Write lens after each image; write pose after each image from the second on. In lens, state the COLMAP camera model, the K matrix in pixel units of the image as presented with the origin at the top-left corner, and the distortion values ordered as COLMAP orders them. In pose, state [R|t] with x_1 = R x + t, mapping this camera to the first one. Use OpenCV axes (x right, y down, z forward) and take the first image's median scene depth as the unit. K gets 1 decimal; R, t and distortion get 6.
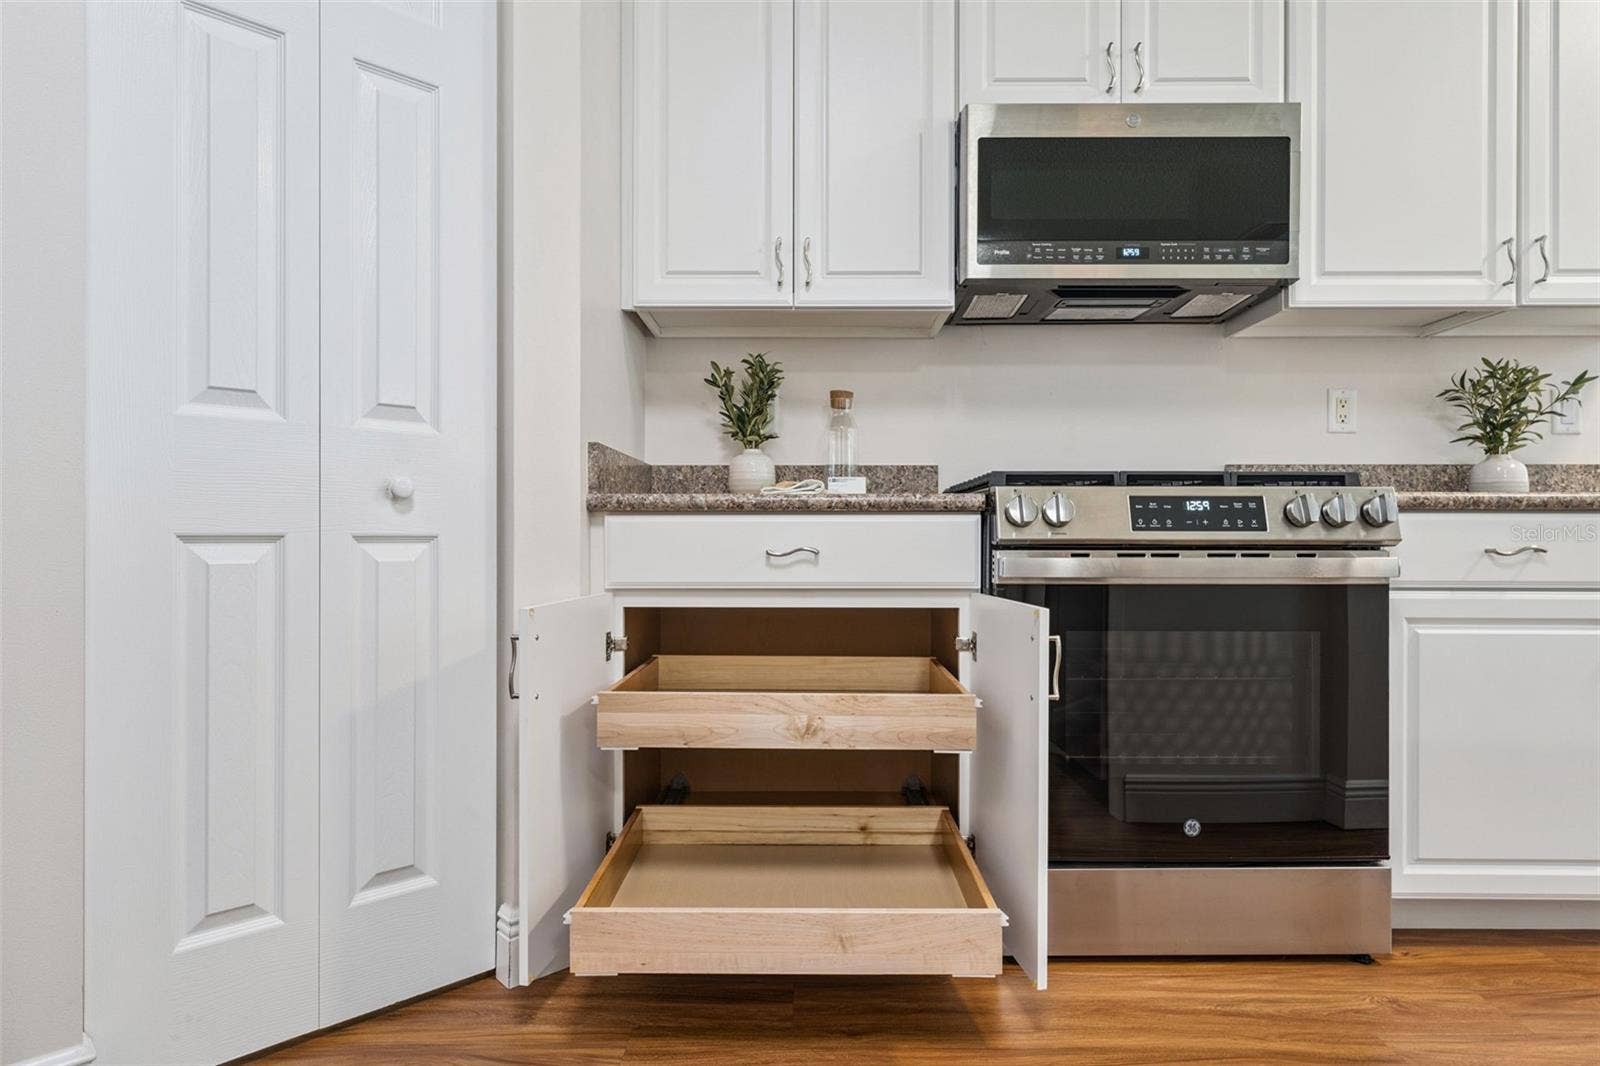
lens RADIAL K [[991.6, 0, 801.6], [0, 991.6, 526.6], [0, 0, 1]] dist [0.001439, 0.000112]
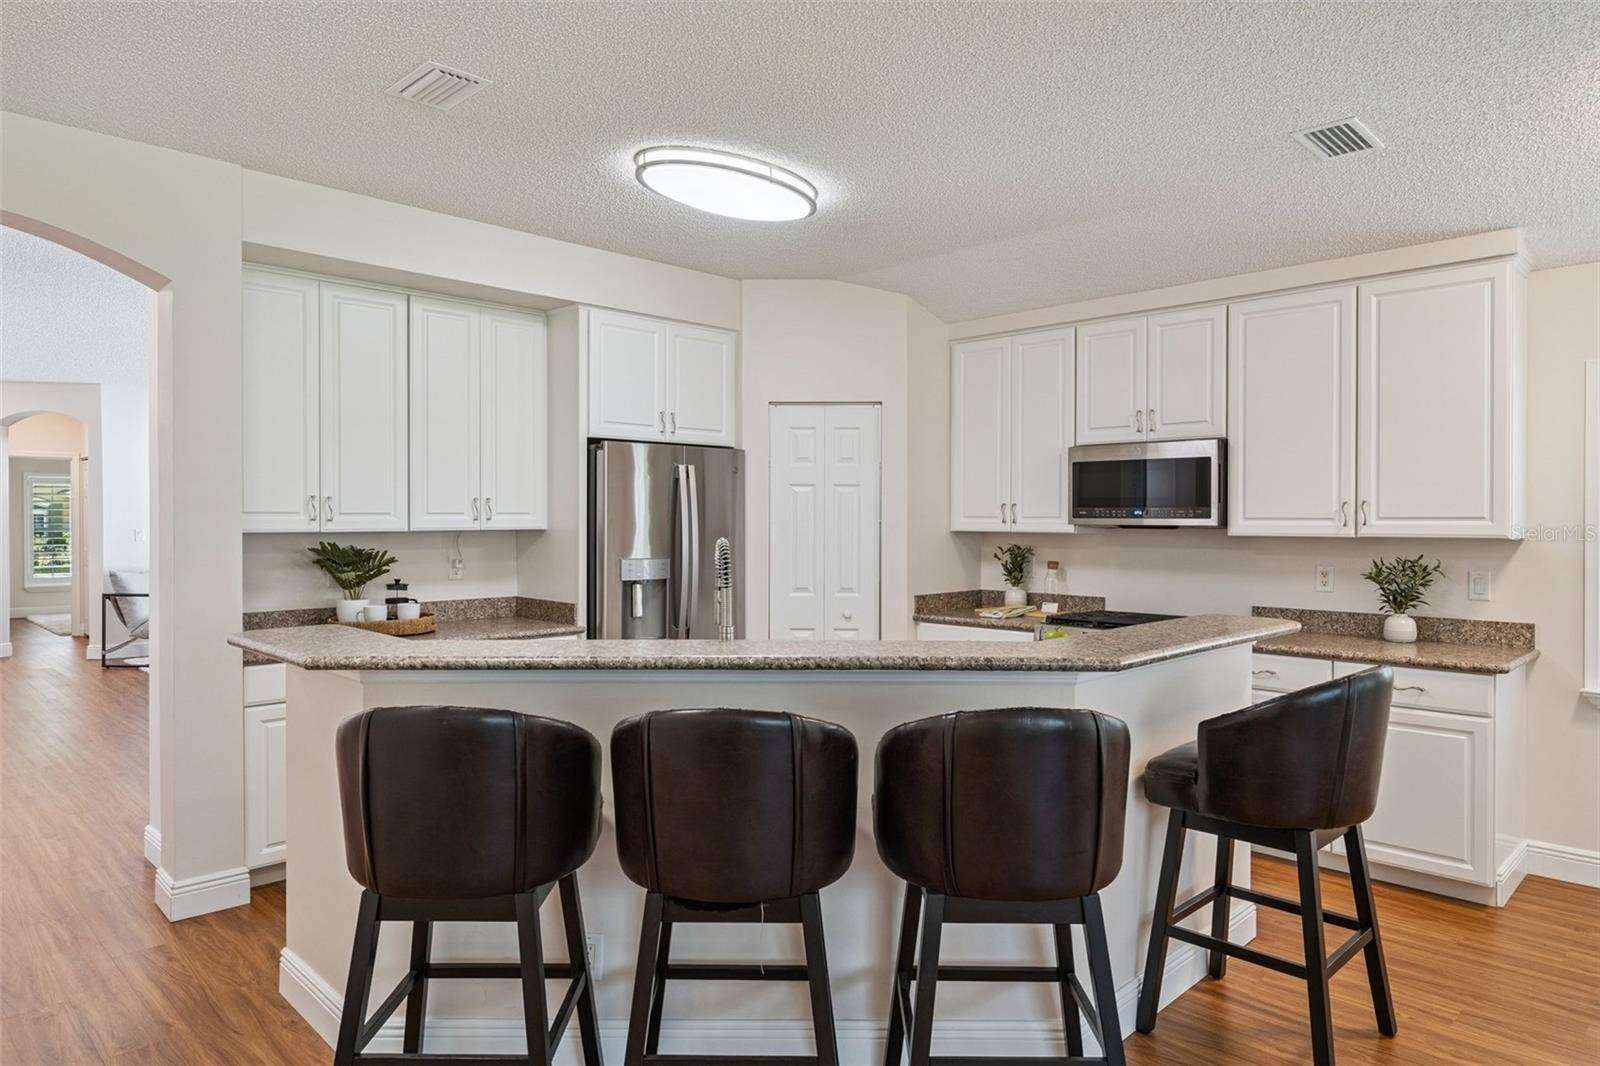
lens RADIAL K [[991.6, 0, 801.6], [0, 991.6, 526.6], [0, 0, 1]] dist [0.001439, 0.000112]
pose [[0.716750, 0.009788, -0.697261, 1.253497], [0.003621, 0.999836, 0.017758, -0.276496], [0.697320, -0.015253, 0.716597, -0.994199]]
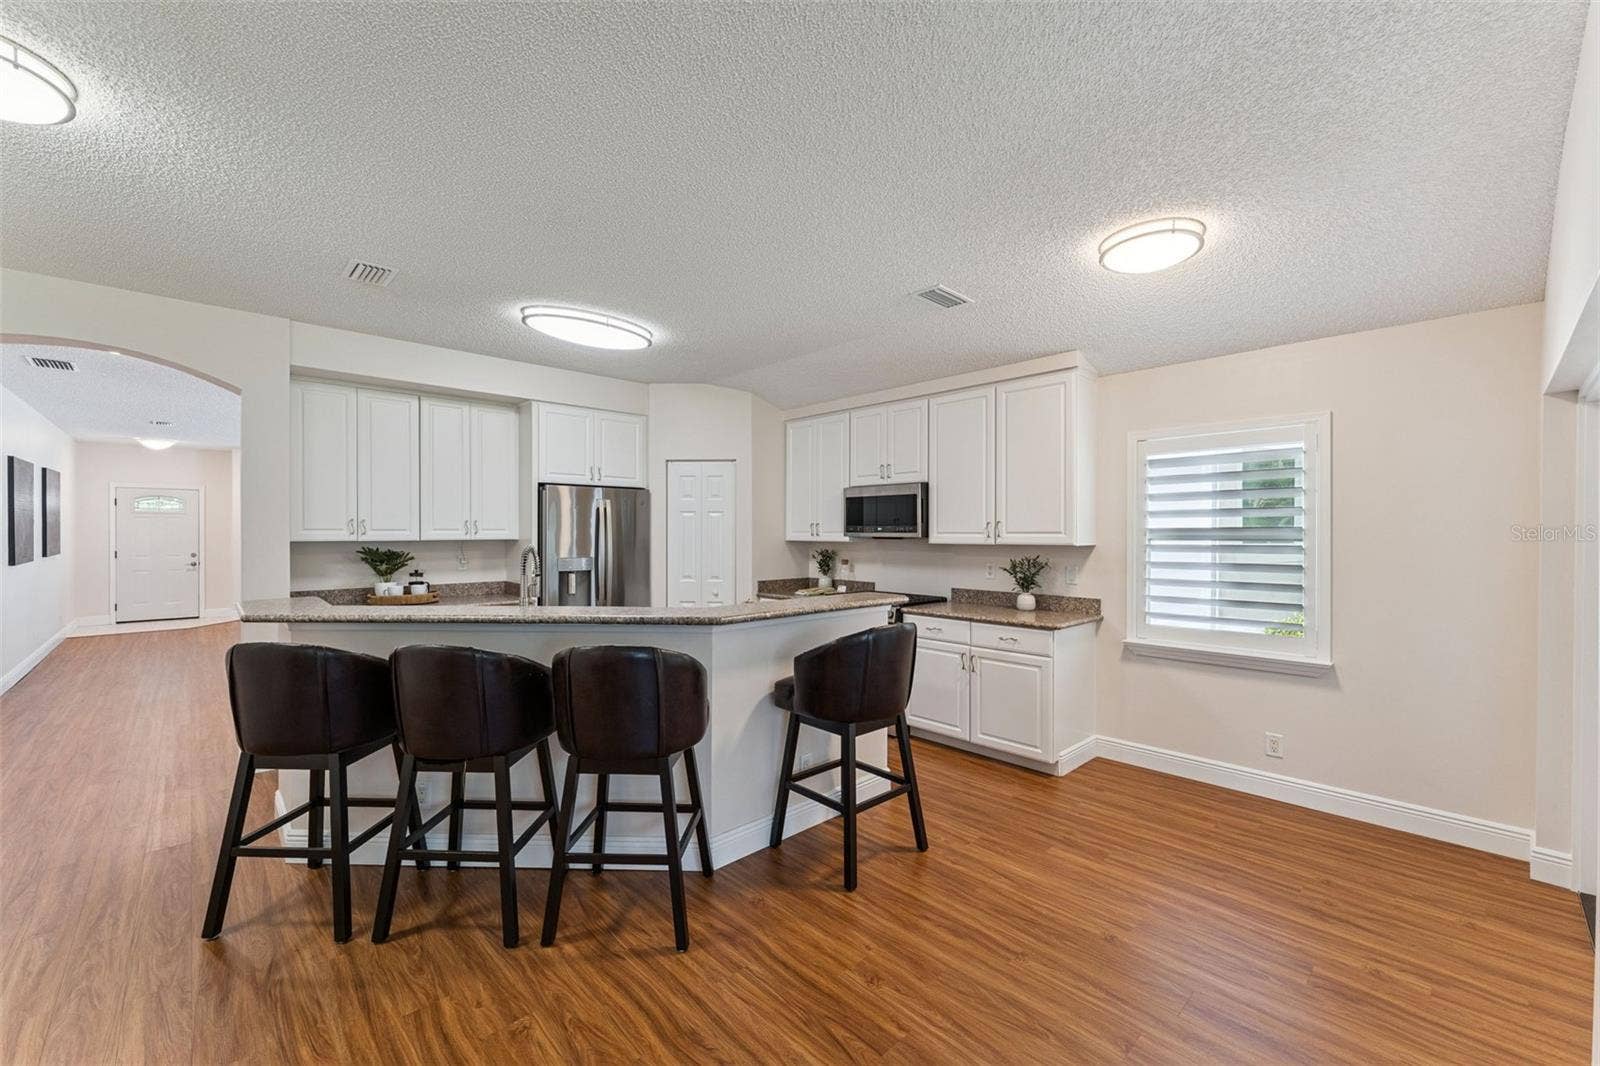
lens RADIAL K [[640.8, 0, 795.2], [0, 640.8, 534.9], [0, 0, 1]] dist [0.001238, 0.000152]
pose [[0.698054, 0.006957, -0.716011, 1.638126], [0.003822, 0.999902, 0.013442, -0.276438], [0.716035, -0.012120, 0.697959, -0.714180]]
